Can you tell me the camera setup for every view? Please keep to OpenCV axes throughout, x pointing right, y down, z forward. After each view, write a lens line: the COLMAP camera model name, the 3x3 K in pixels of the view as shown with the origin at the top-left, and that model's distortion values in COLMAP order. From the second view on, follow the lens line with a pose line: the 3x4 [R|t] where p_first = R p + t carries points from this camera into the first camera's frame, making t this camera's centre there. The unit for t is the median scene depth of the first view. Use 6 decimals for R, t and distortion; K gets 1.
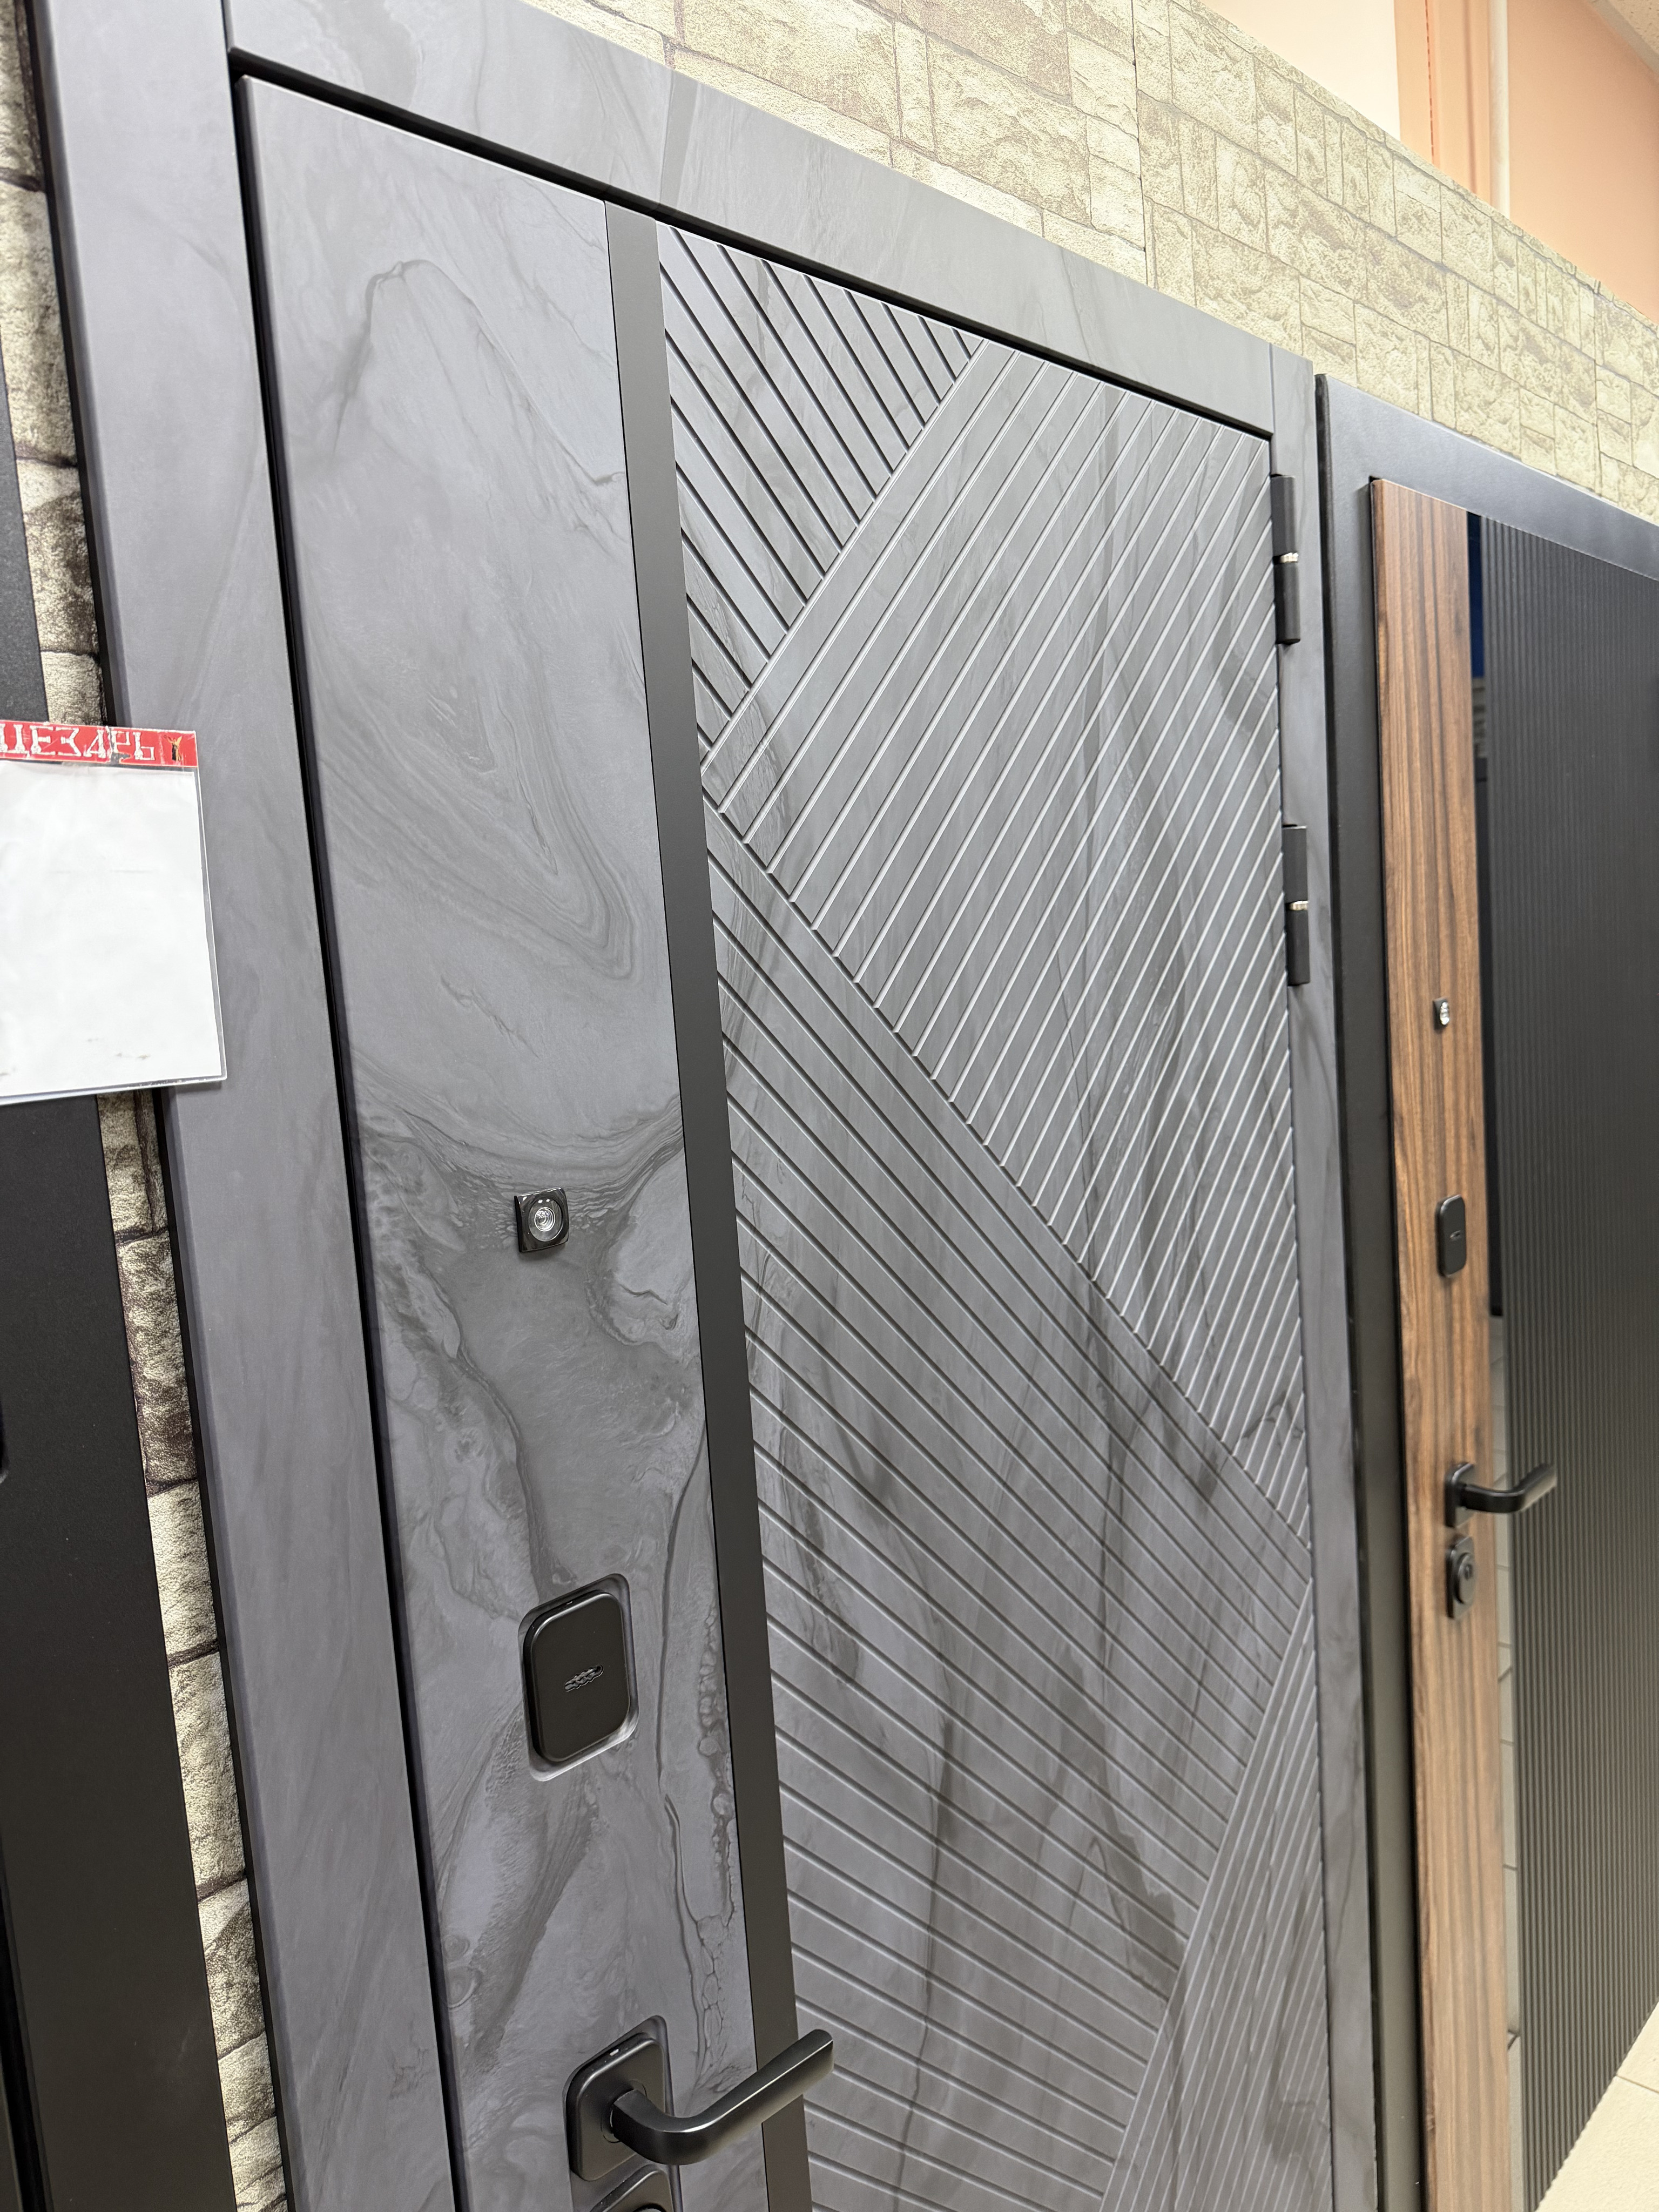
lens RADIAL K [[1548.1, 0, 829.5], [0, 1548.1, 1106.0], [0, 0, 1]] dist [0.079140, -0.120972]
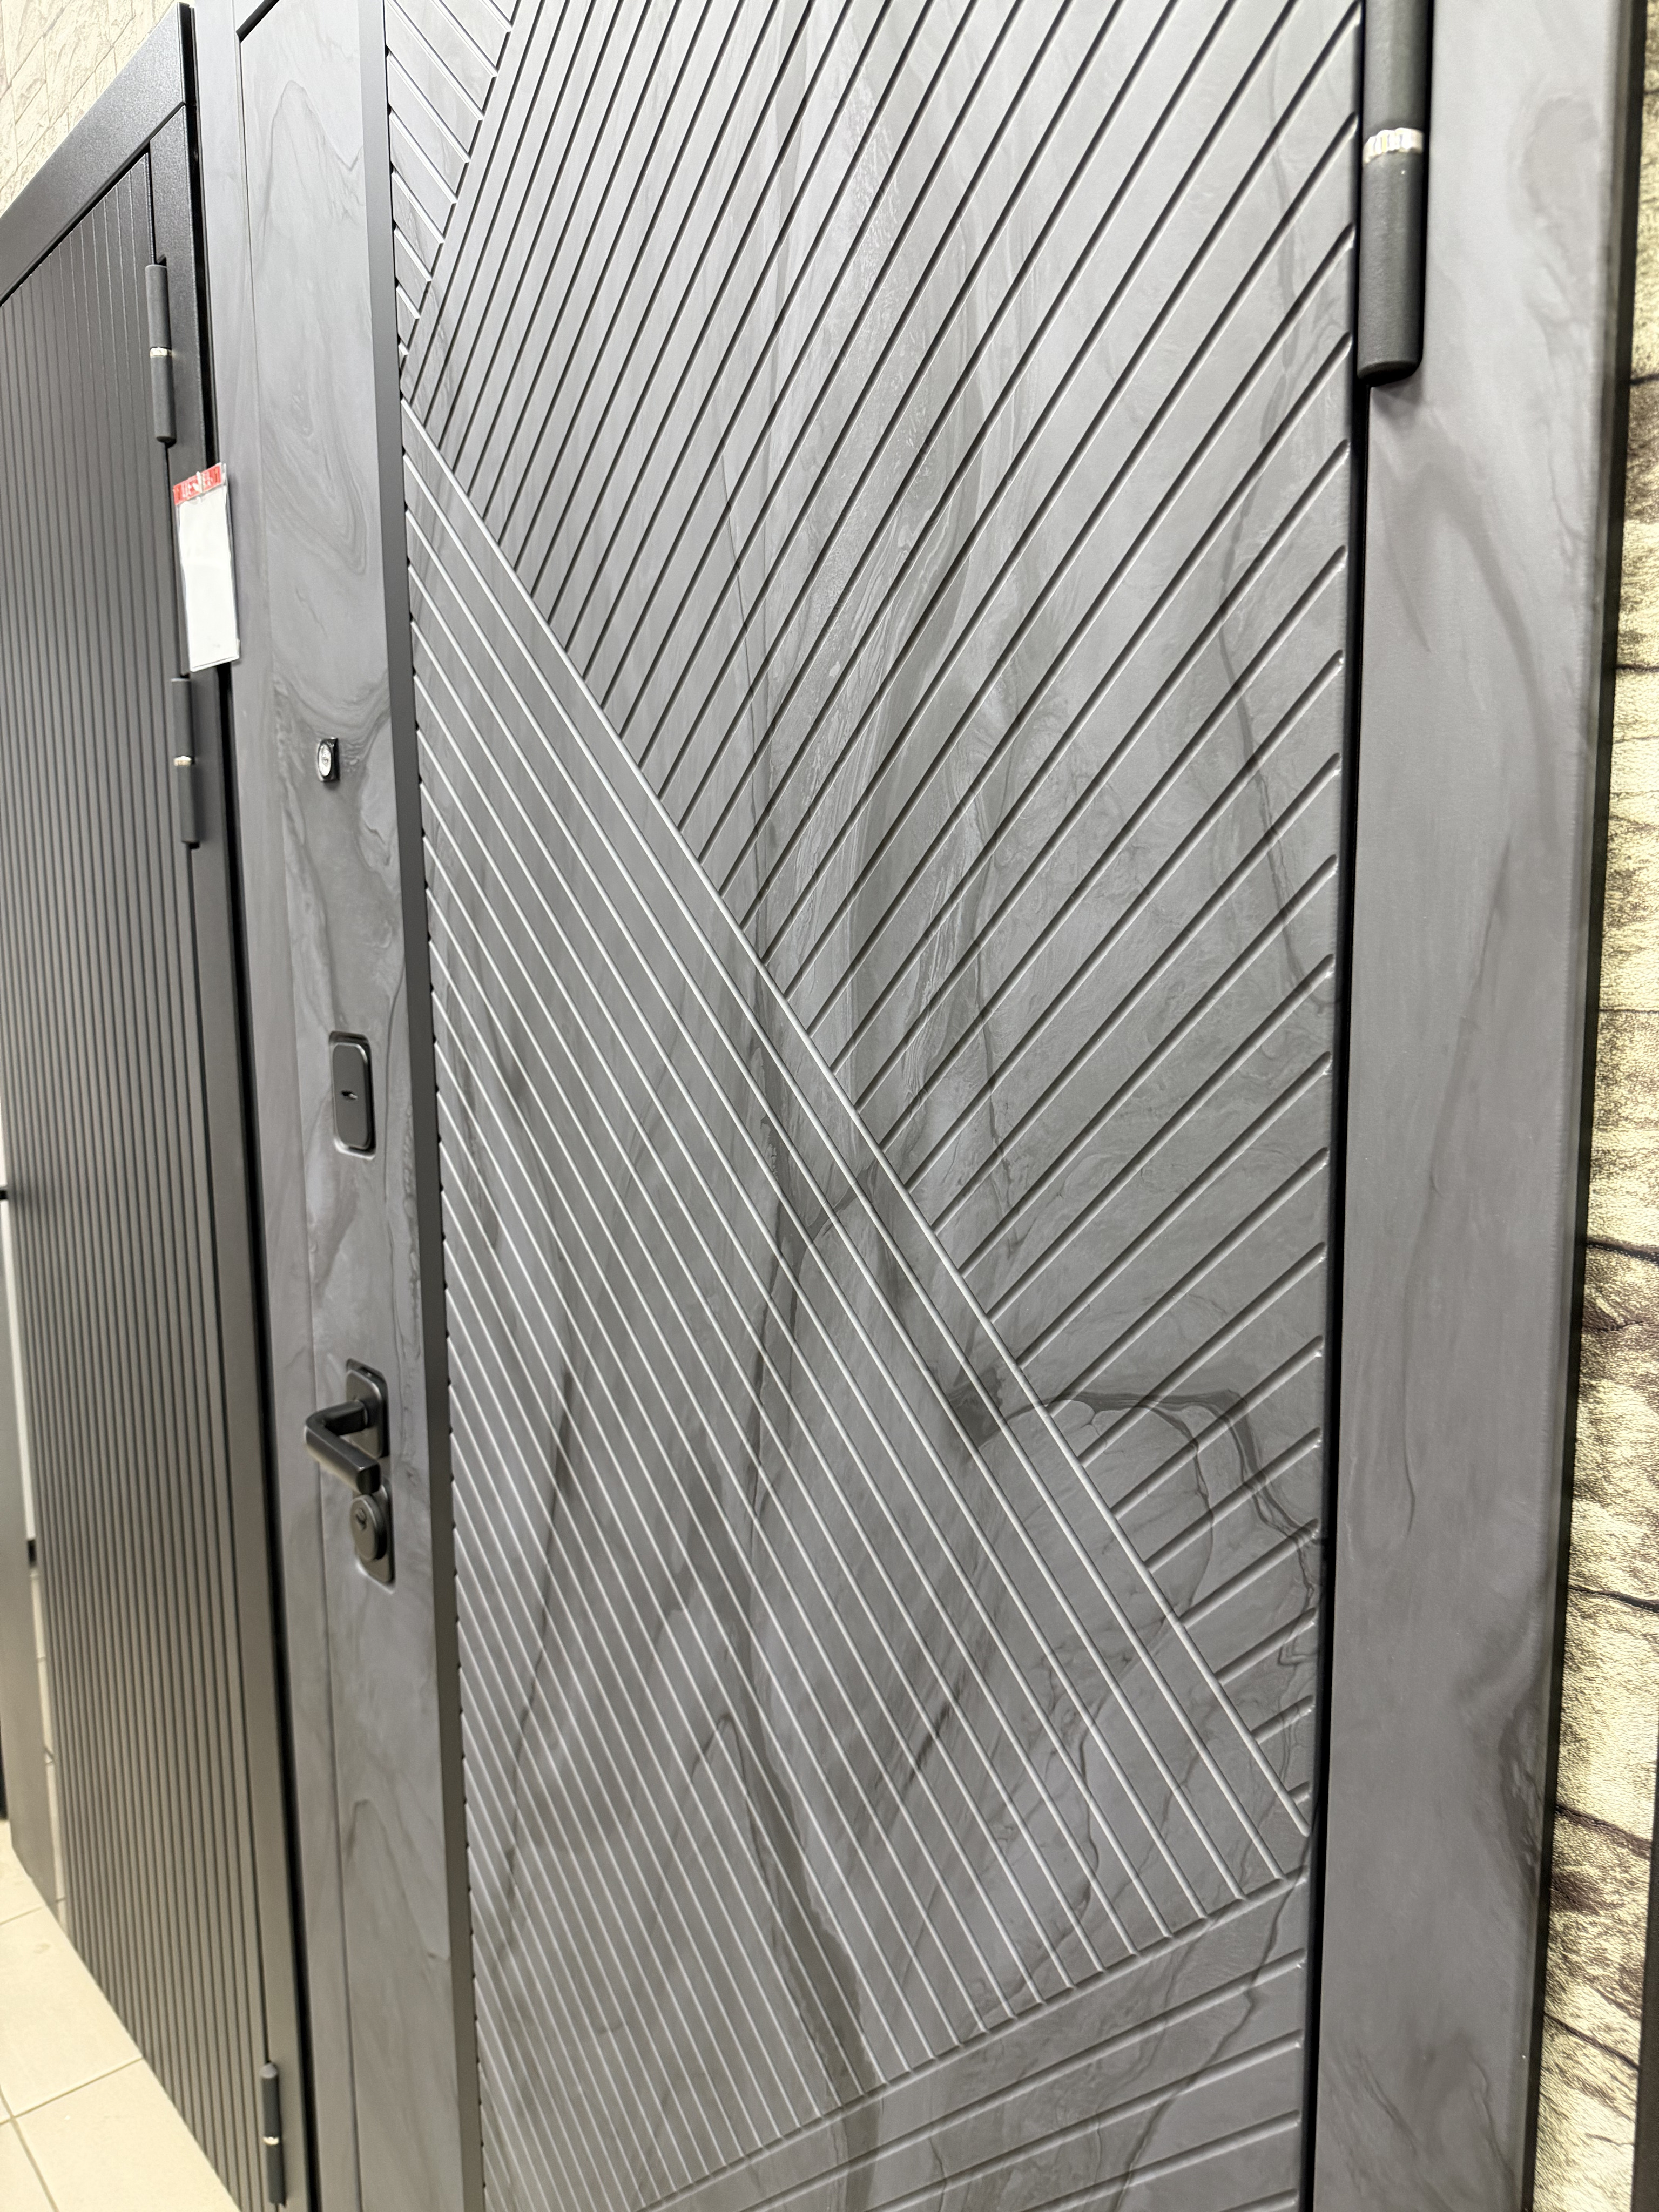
lens RADIAL K [[1548.1, 0, 829.5], [0, 1548.1, 1106.0], [0, 0, 1]] dist [0.079140, -0.120972]
pose [[-0.075056, 0.191588, -0.978601, 1.155142], [-0.096711, 0.975345, 0.198368, 0.050324], [0.992478, 0.109530, -0.054677, 1.468007]]
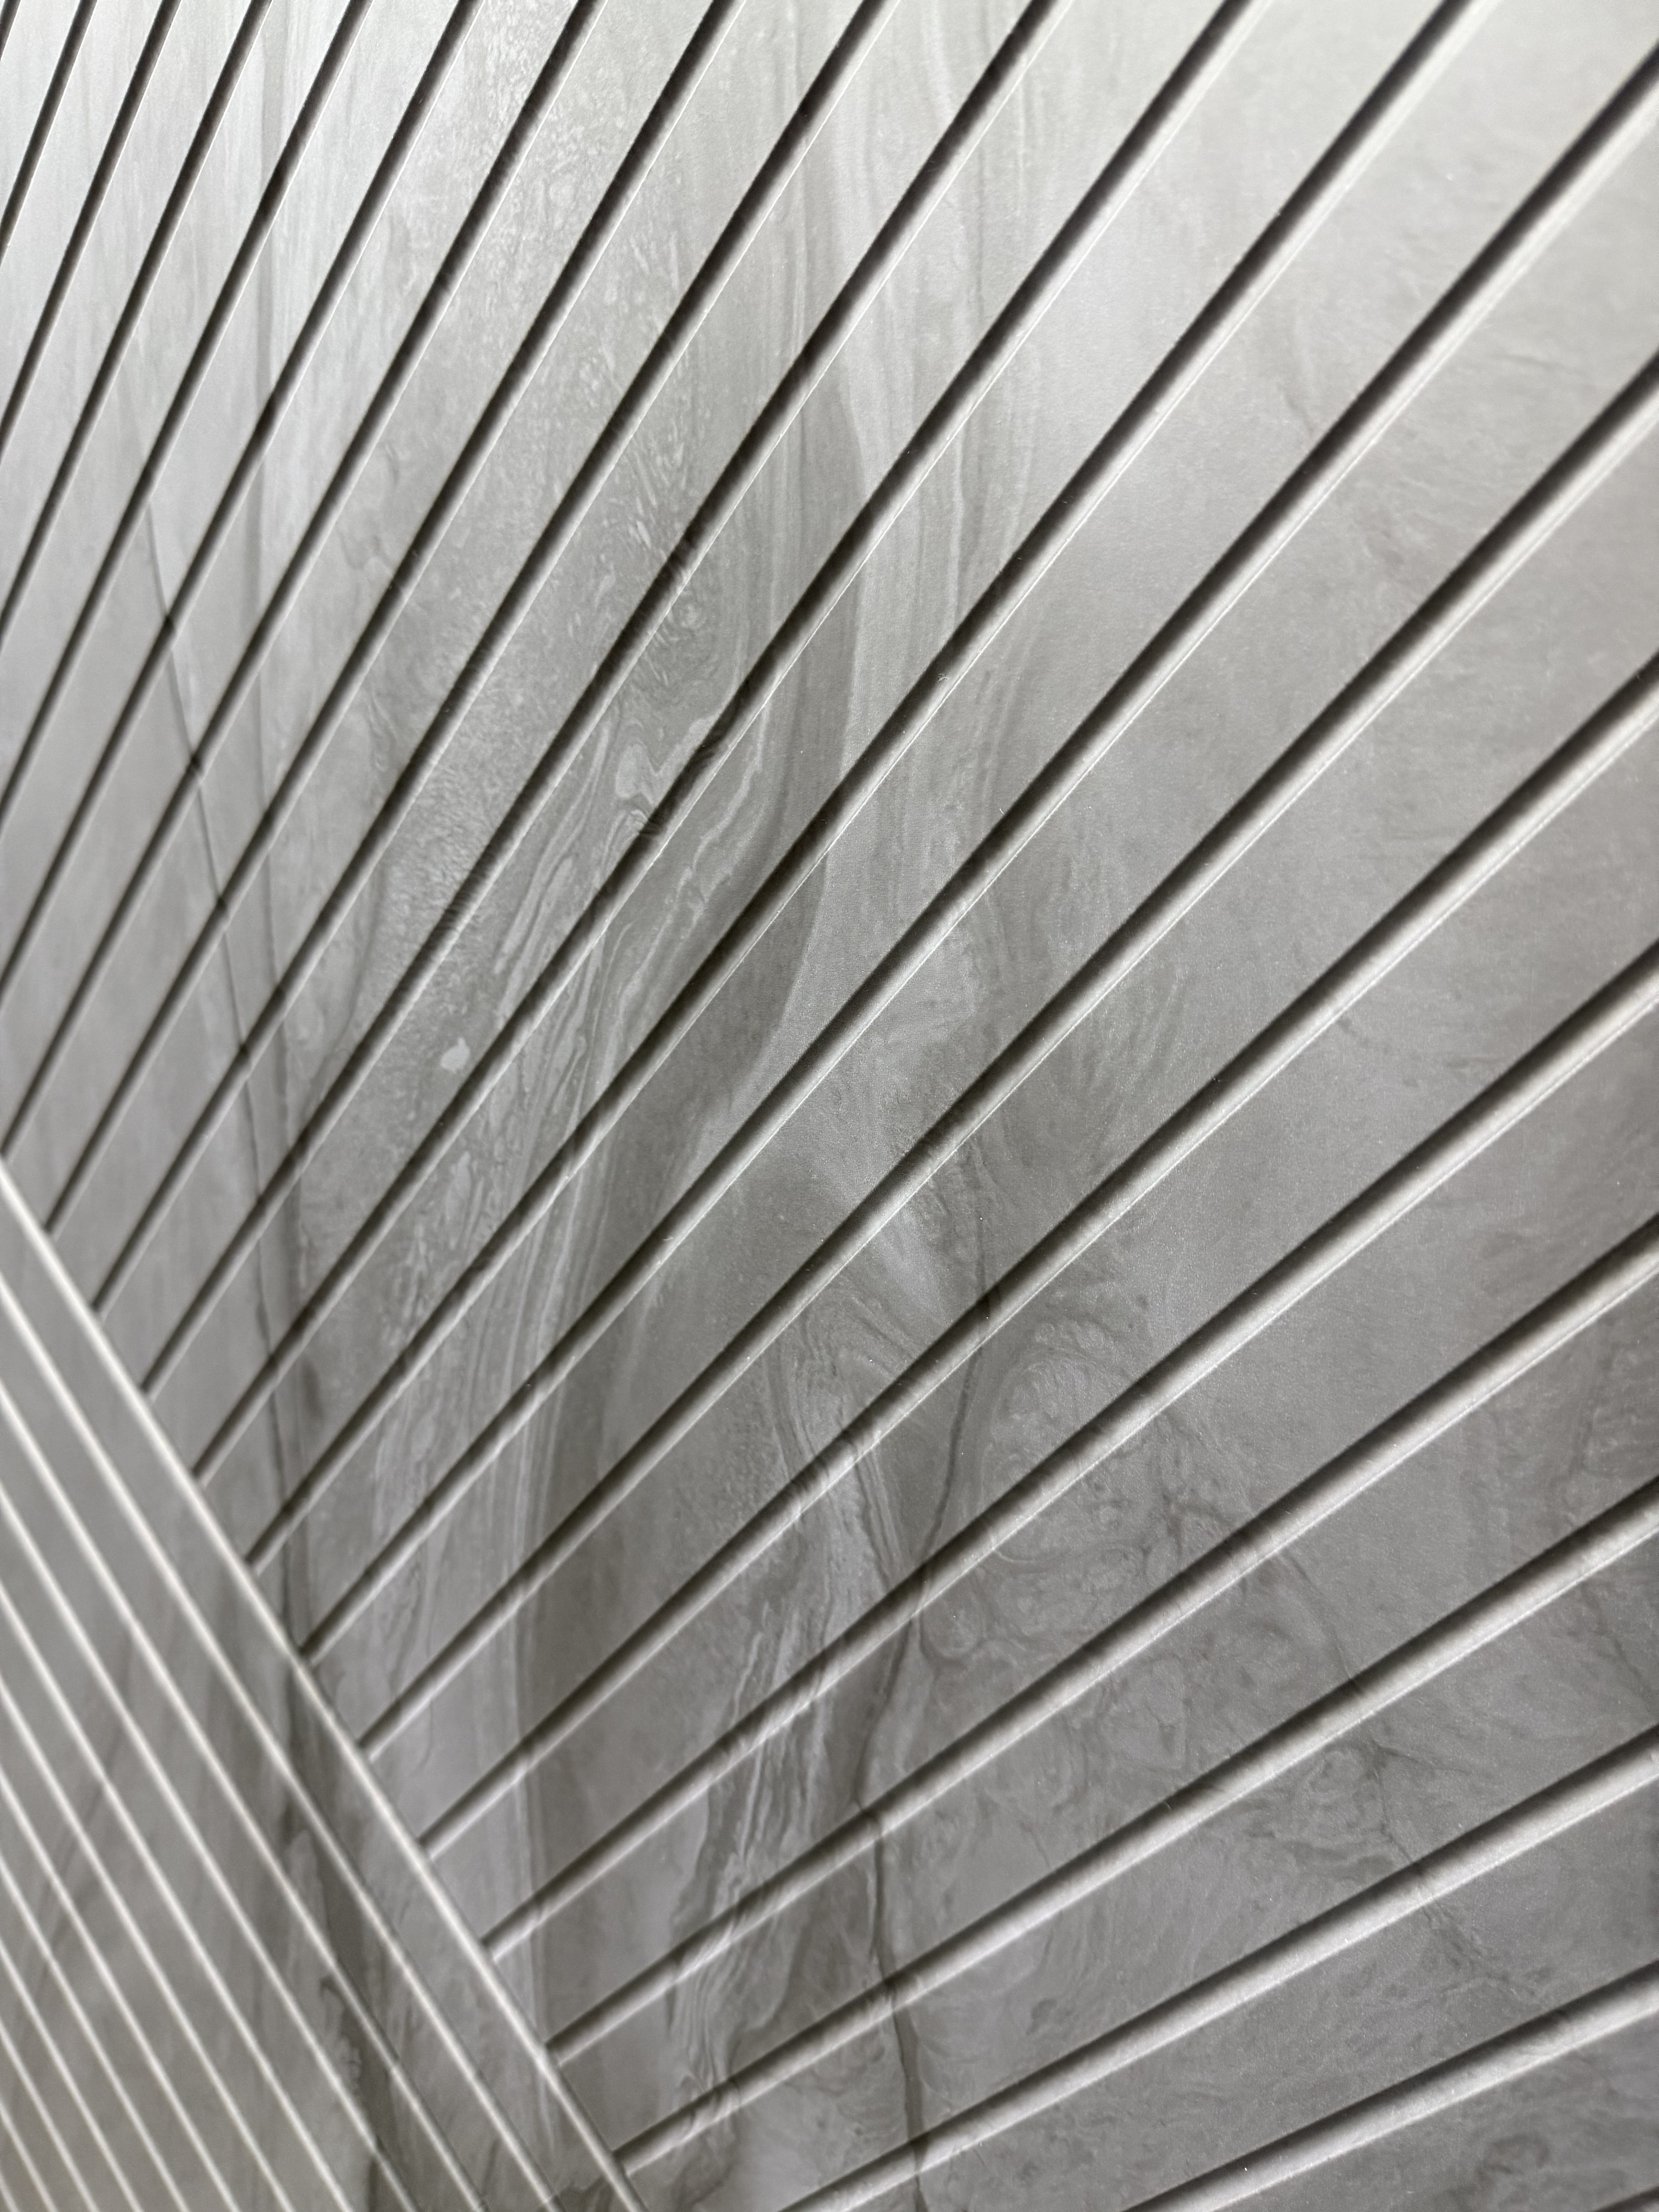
lens RADIAL K [[1587.3, 0, 829.5], [0, 1587.3, 1106.0], [0, 0, 1]] dist [0.060110, -0.112352]
pose [[0.187830, 0.203438, -0.960902, 0.634484], [-0.102404, 0.977039, 0.186838, -0.078141], [0.976849, 0.063307, 0.204350, 1.408012]]
